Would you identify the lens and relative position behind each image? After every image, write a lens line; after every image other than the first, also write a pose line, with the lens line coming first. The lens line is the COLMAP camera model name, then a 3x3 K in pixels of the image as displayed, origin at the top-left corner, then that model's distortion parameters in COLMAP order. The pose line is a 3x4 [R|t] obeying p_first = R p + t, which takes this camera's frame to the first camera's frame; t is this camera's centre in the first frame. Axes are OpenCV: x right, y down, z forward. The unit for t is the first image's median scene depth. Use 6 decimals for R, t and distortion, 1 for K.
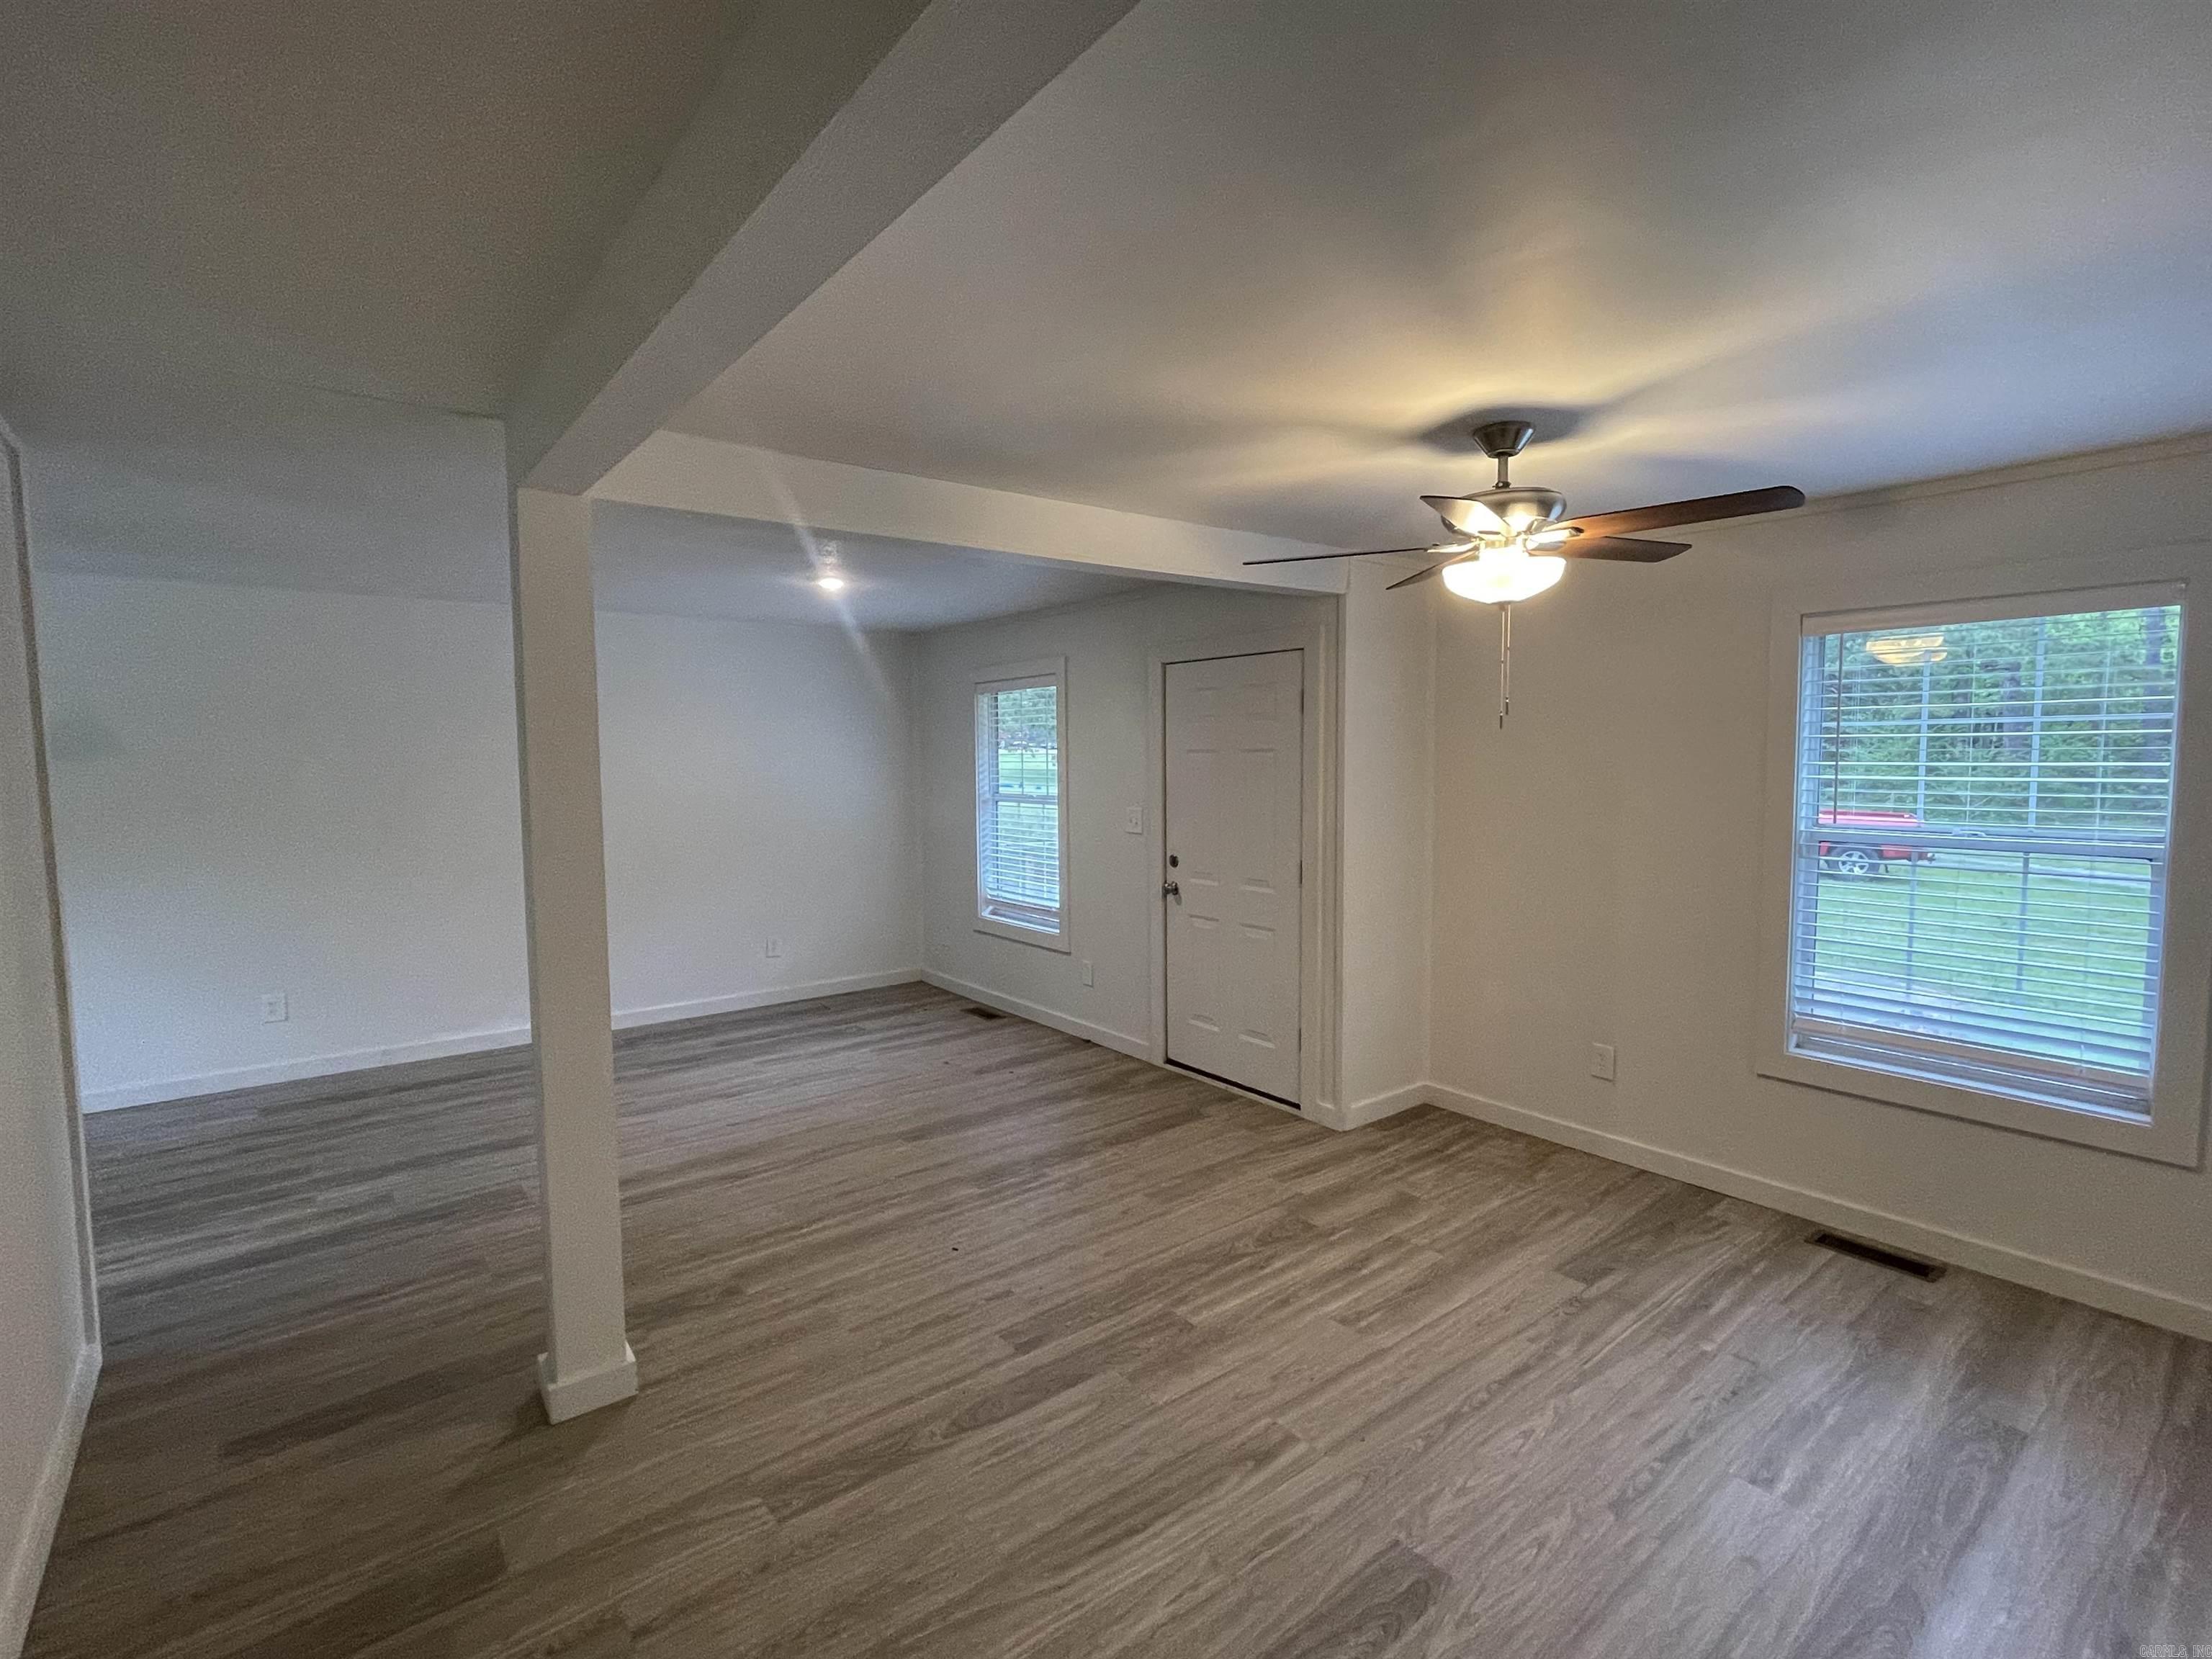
lens RADIAL K [[1038.6, 0, 1100.5], [0, 1038.6, 828.6], [0, 0, 1]] dist [0.000157, 0.000658]
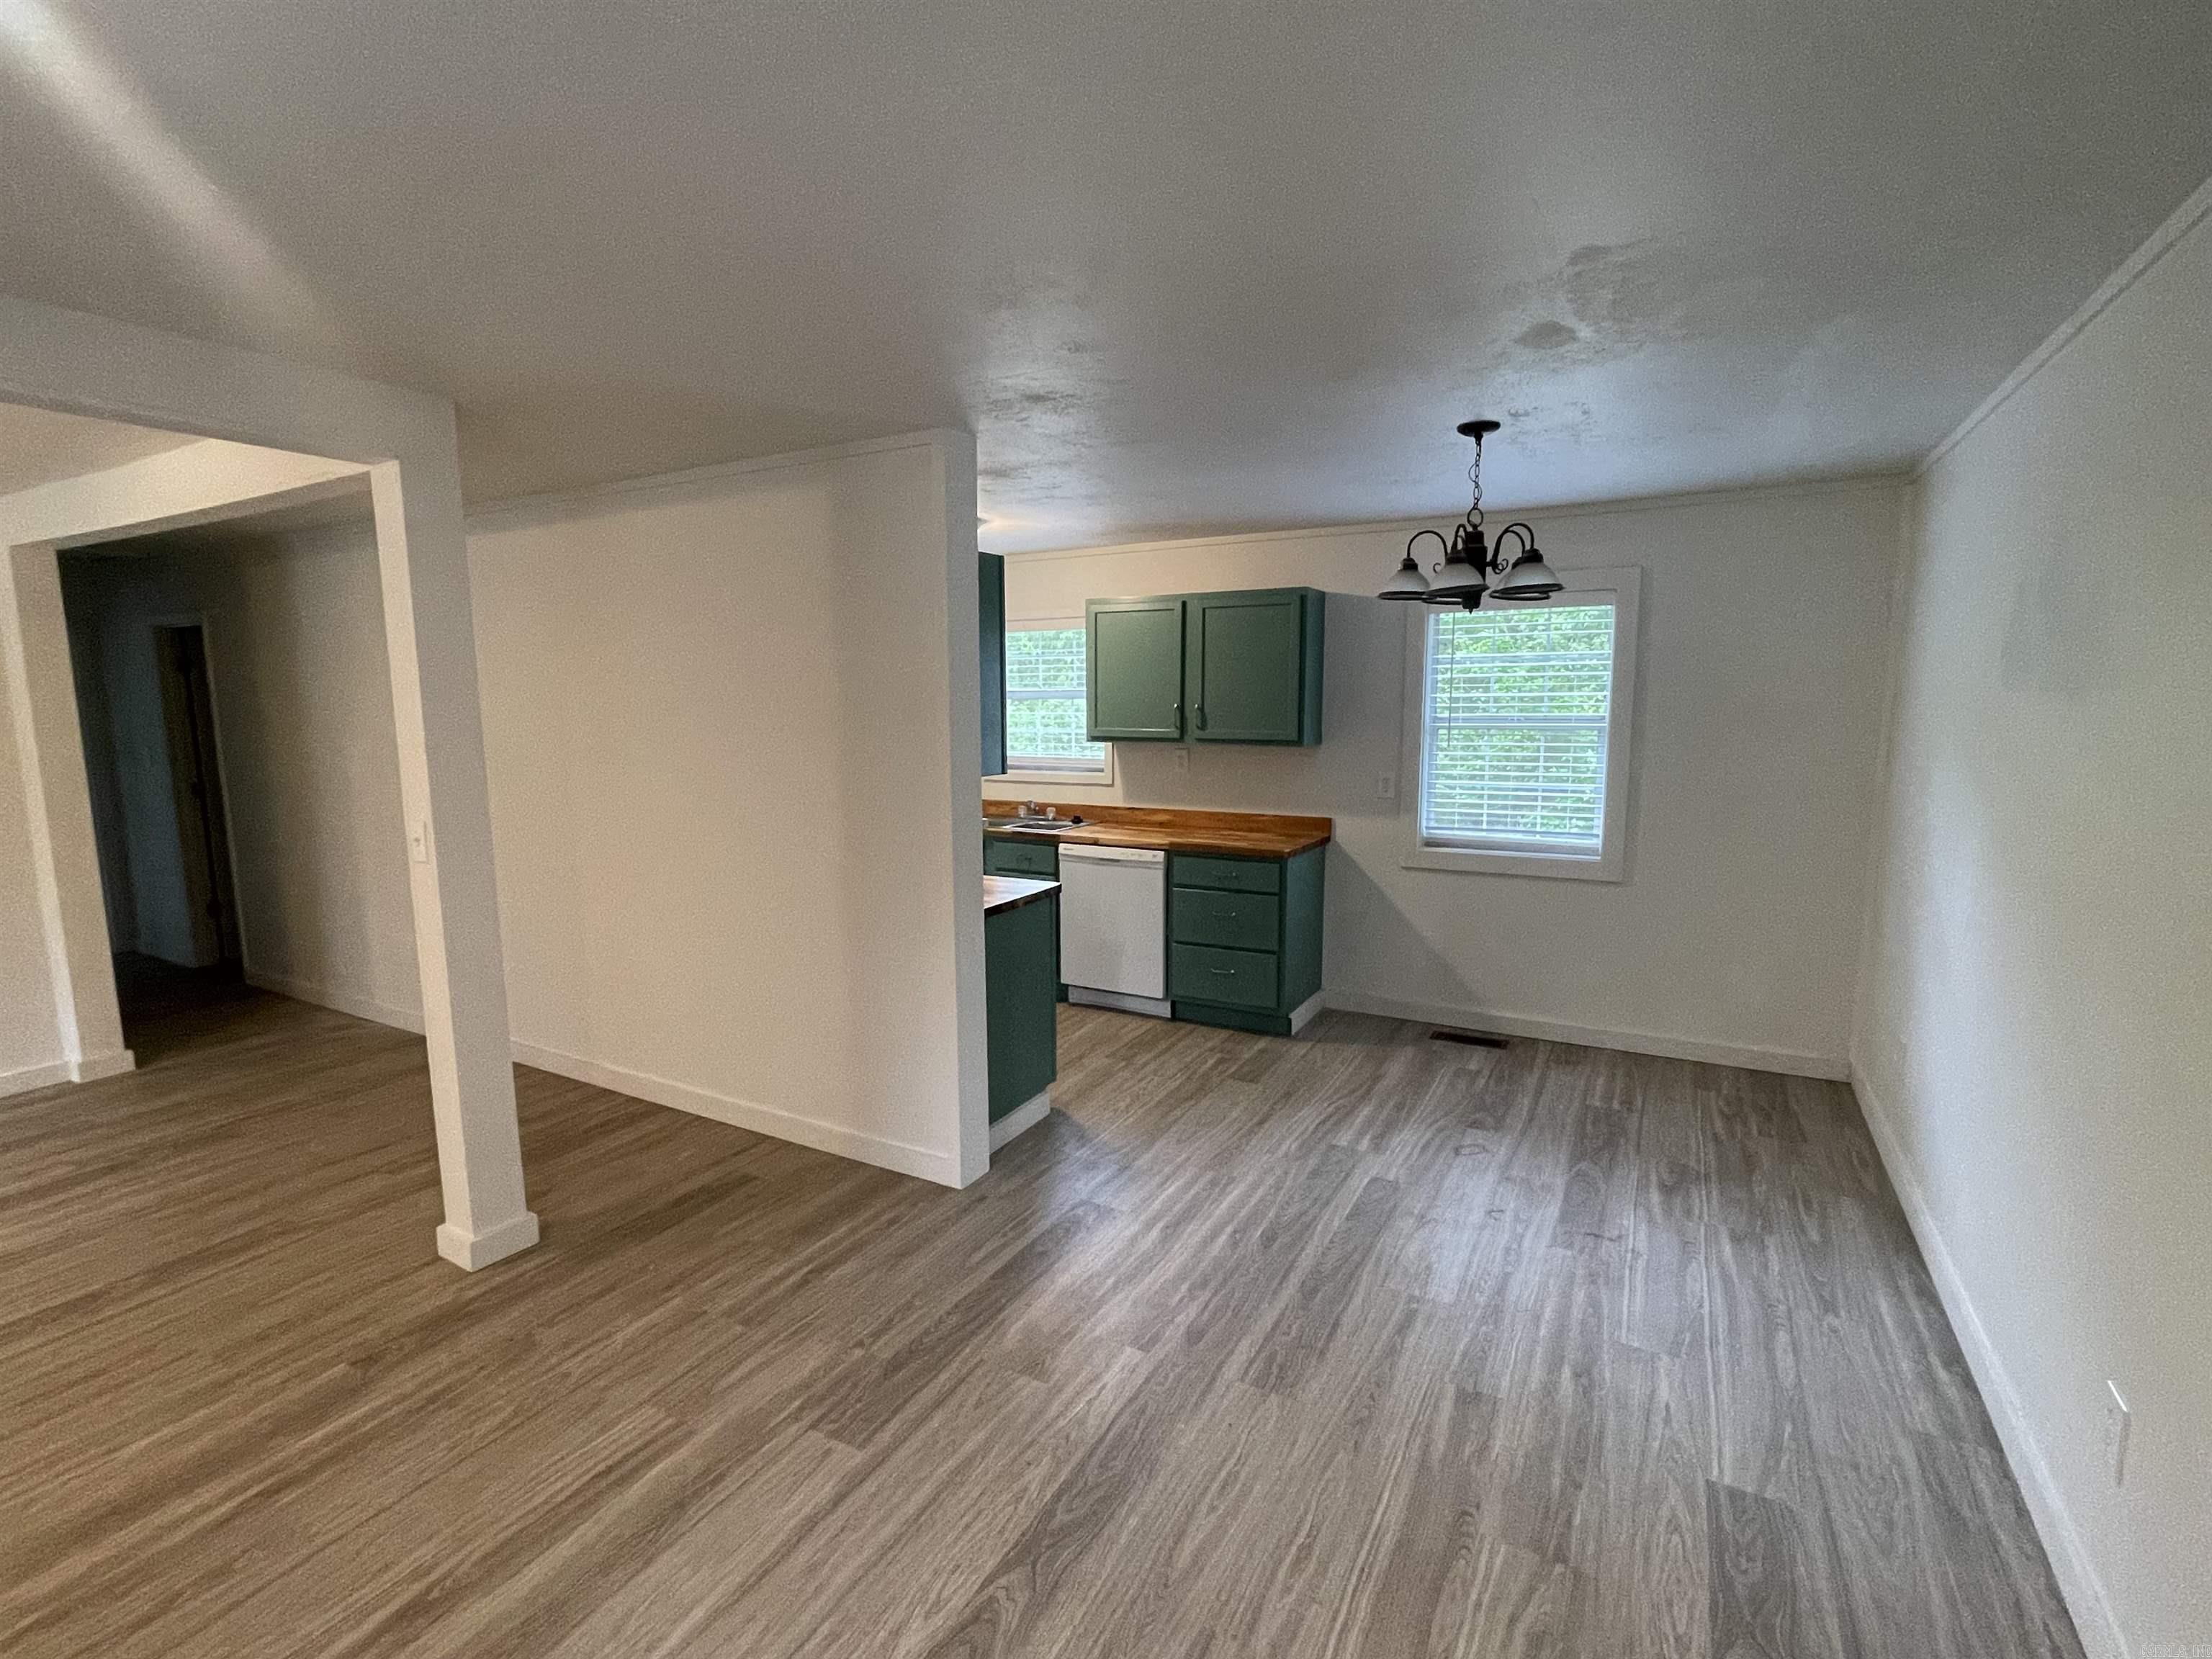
lens RADIAL K [[1029.8, 0, 1095.4], [0, 1029.8, 825.4], [0, 0, 1]] dist [0.002028, 0.000492]
pose [[-0.925396, 0.068602, -0.372740, -0.630326], [-0.010248, 0.978593, 0.205552, -0.150269], [0.378862, 0.194037, -0.904883, 1.927584]]
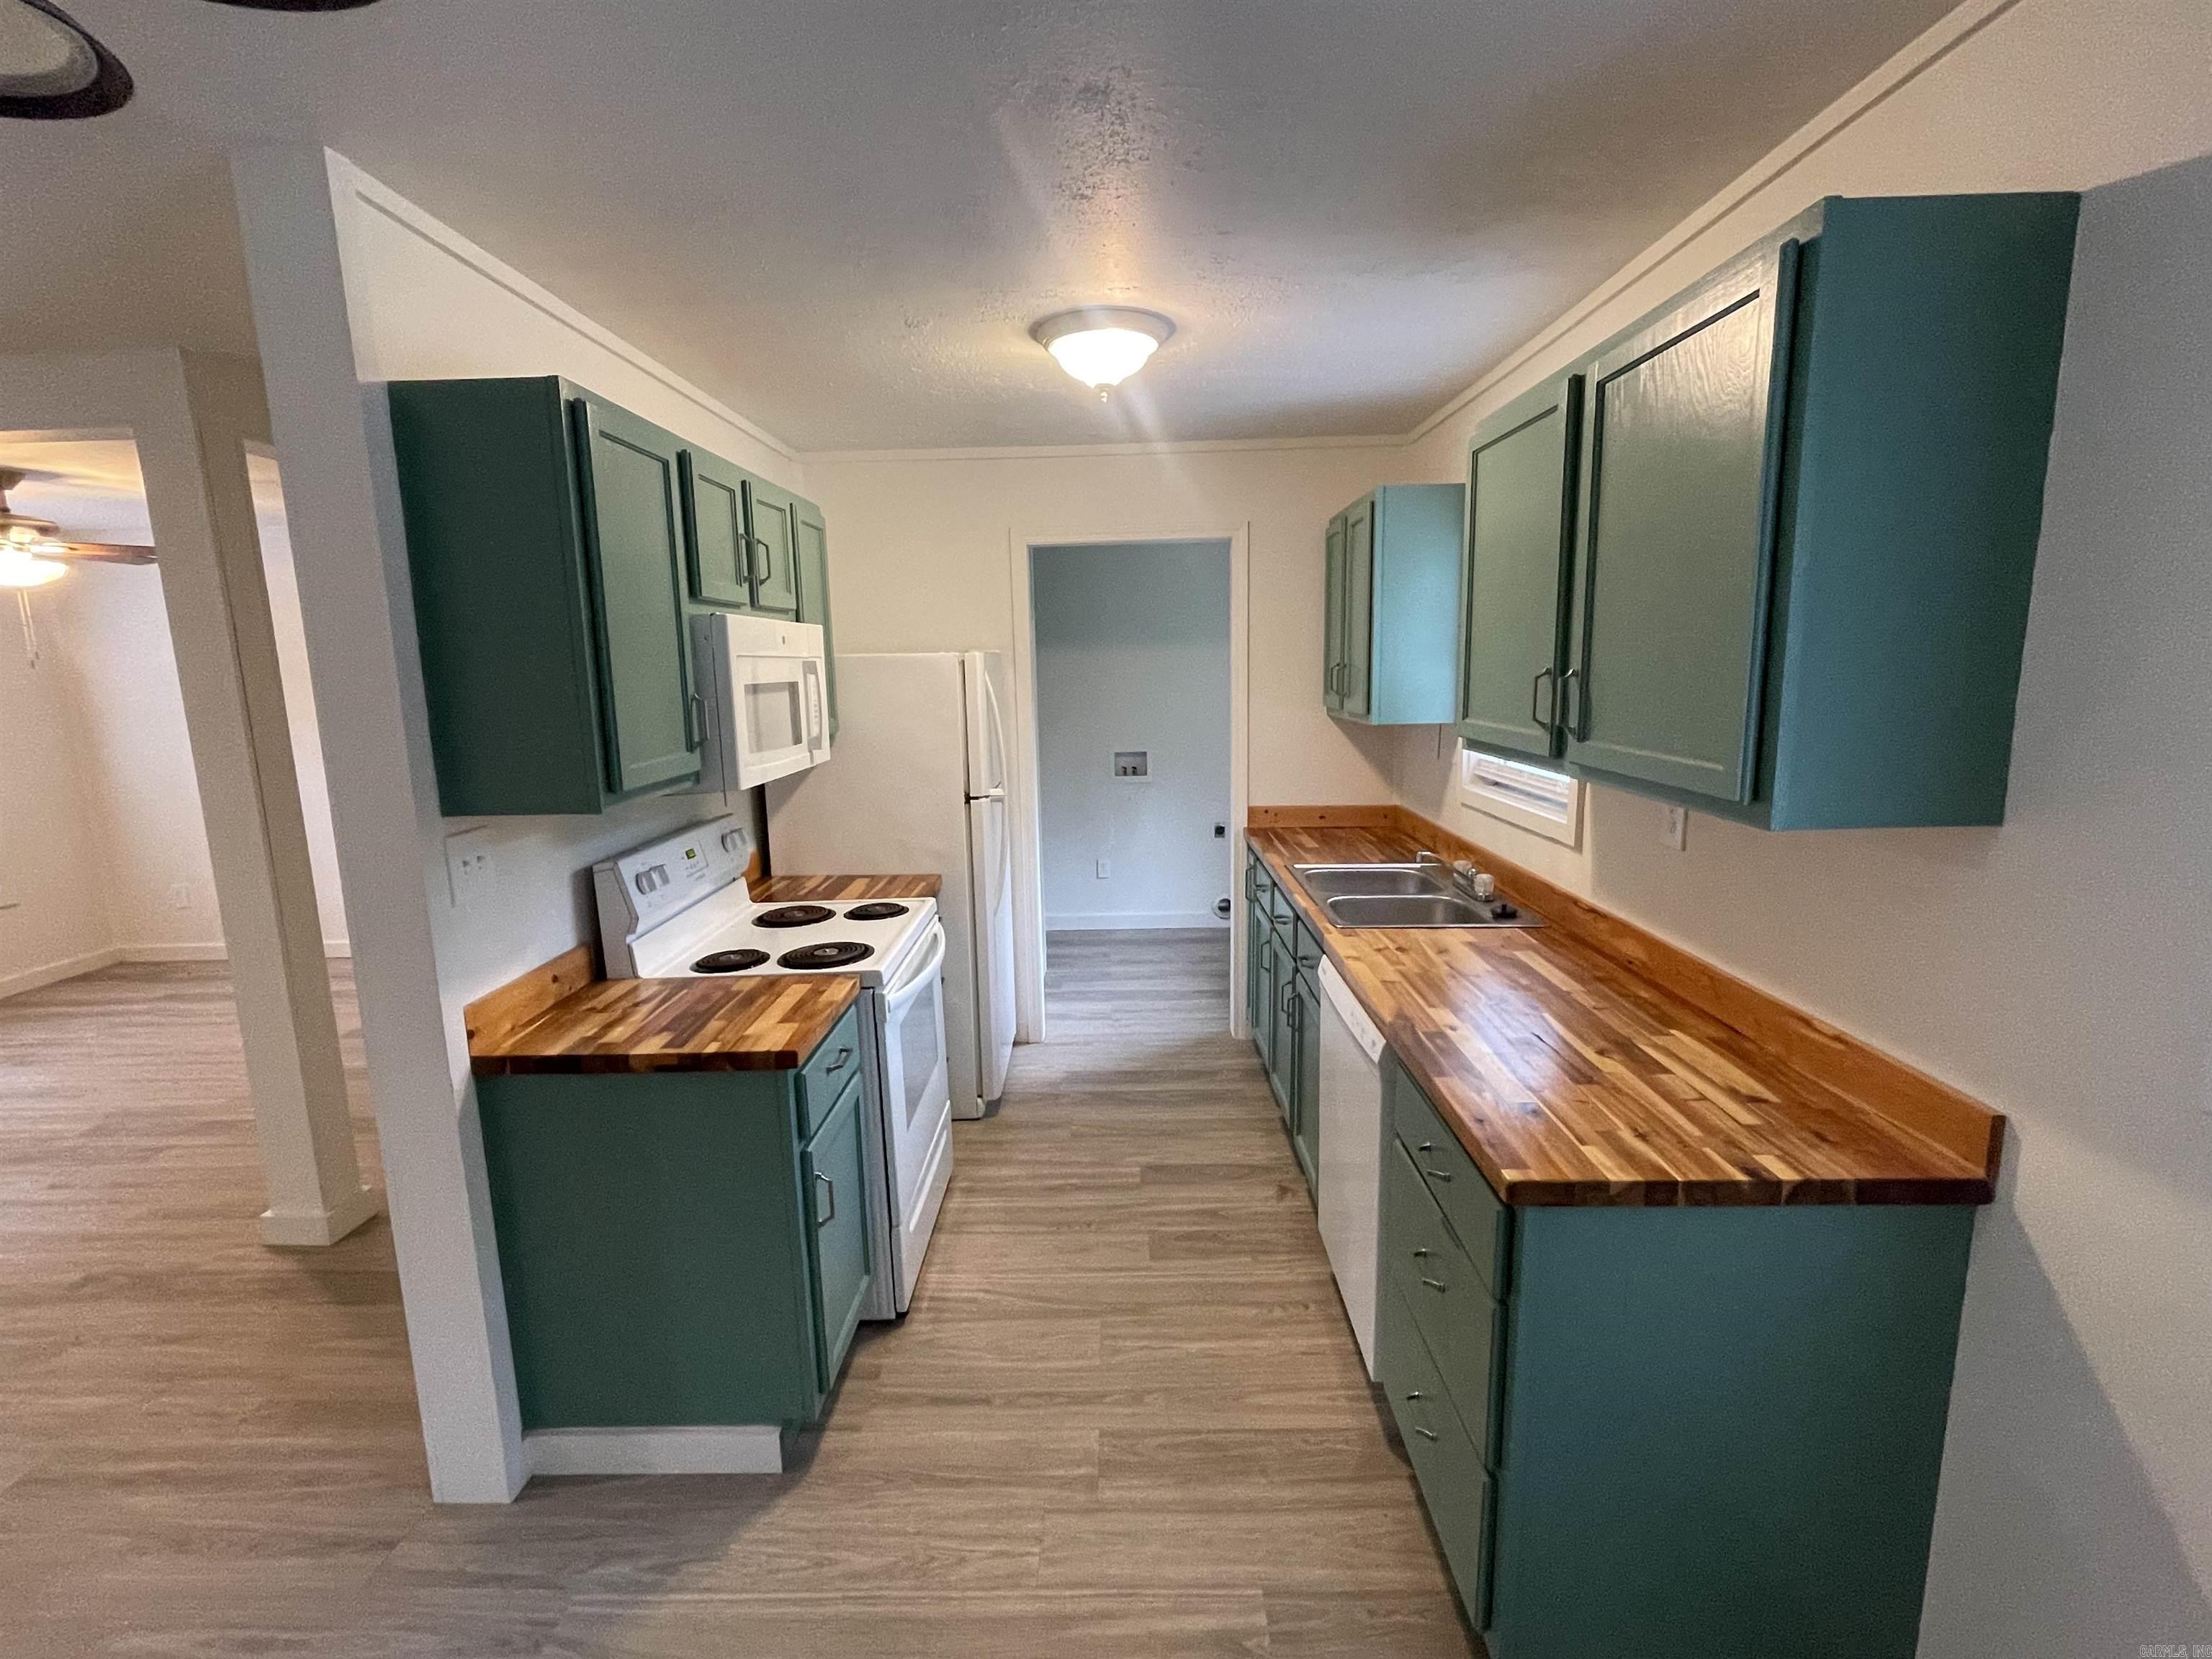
lens RADIAL K [[1029.8, 0, 1095.4], [0, 1029.8, 825.4], [0, 0, 1]] dist [0.002028, 0.000492]
pose [[-0.772066, -0.070188, 0.631655, -1.602282], [0.081122, 0.974870, 0.207480, -0.056885], [-0.630344, 0.211429, -0.746970, 1.067803]]
